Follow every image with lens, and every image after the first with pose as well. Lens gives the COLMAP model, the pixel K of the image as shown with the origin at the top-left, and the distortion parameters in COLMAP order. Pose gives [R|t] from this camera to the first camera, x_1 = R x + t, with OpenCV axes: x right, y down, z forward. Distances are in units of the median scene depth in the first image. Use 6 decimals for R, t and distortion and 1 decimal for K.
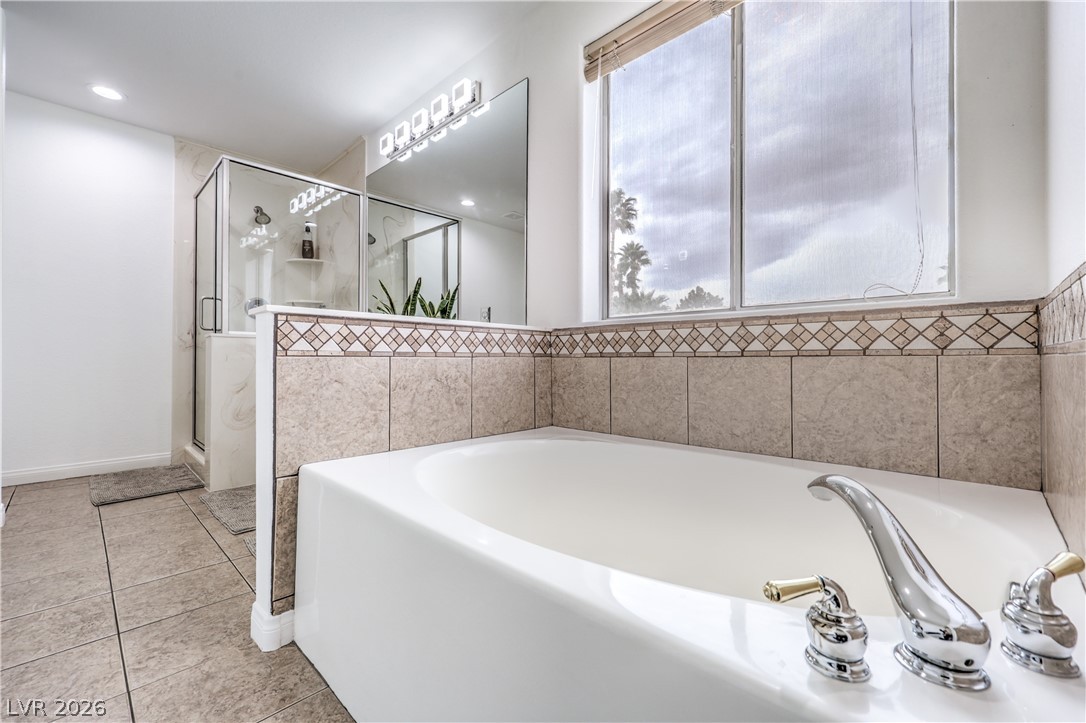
lens RADIAL K [[447.1, 0, 548.7], [0, 447.1, 360.9], [0, 0, 1]] dist [-0.001950, -0.000523]
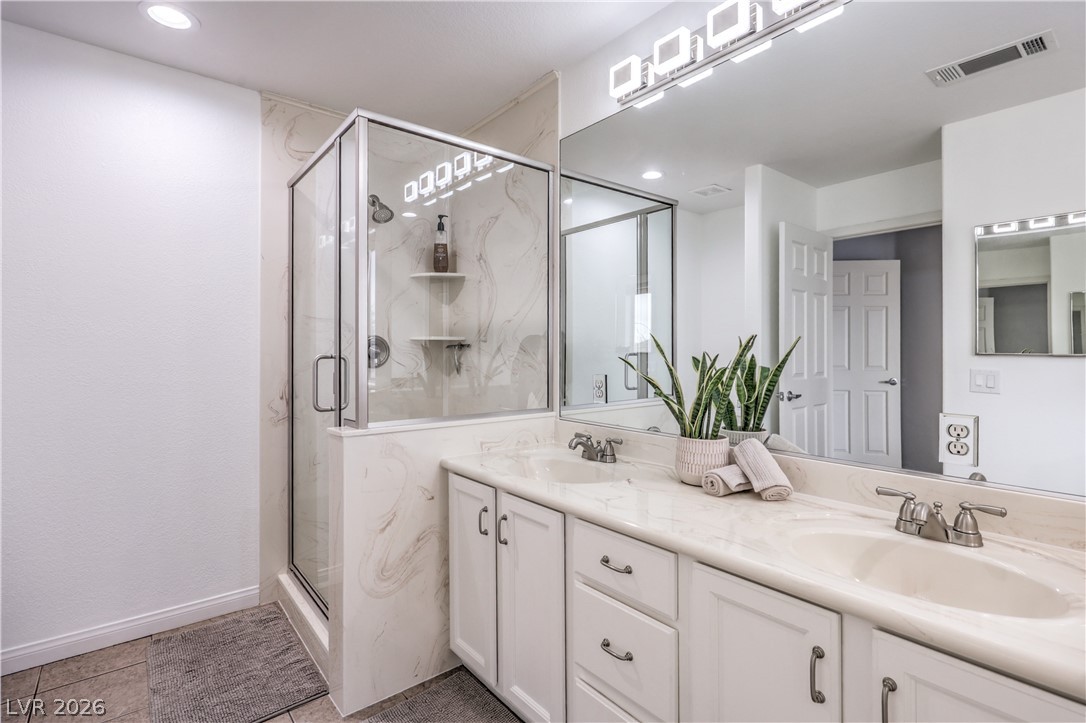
lens RADIAL K [[514.5, 0, 544.1], [0, 514.5, 356.4], [0, 0, 1]] dist [-0.000006, -0.000175]
pose [[0.991956, 0.000884, -0.126584, -0.338510], [0.000188, 0.999964, 0.008455, -0.128551], [0.126587, -0.008411, 0.991920, 0.313549]]
